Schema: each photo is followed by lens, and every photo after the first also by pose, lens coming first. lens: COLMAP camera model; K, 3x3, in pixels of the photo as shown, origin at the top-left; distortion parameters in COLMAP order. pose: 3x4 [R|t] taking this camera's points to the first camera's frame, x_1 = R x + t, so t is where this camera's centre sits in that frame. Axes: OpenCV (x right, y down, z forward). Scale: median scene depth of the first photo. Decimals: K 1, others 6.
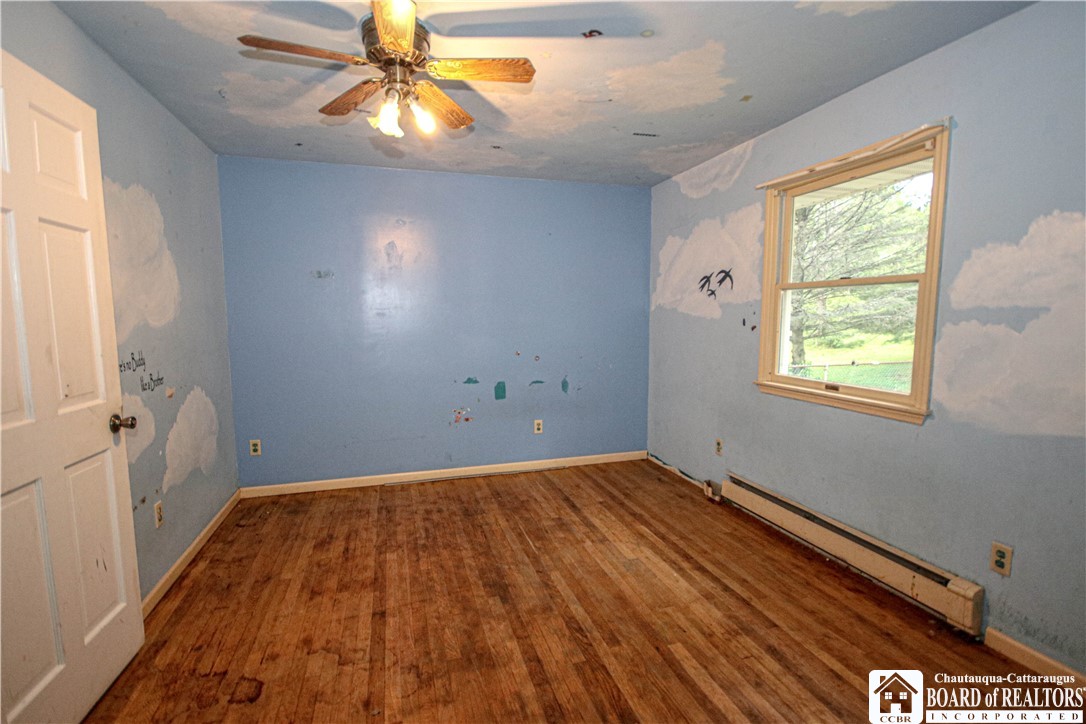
lens RADIAL K [[505.1, 0, 542.1], [0, 505.1, 364.5], [0, 0, 1]] dist [0.009909, -0.008552]
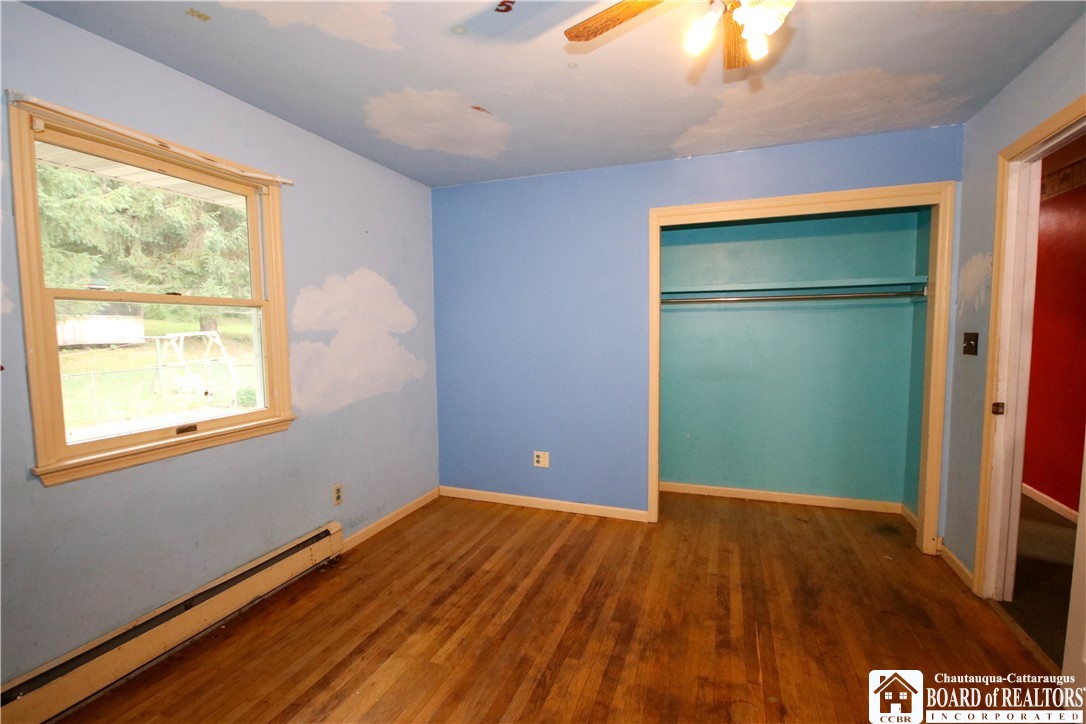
lens RADIAL K [[505.1, 0, 539.8], [0, 505.1, 364.7], [0, 0, 1]] dist [0.009909, -0.008552]
pose [[-0.797840, -0.029219, 0.602160, -0.443908], [0.075728, 0.986056, 0.148184, -0.164993], [-0.598094, 0.163827, -0.784503, 1.600525]]
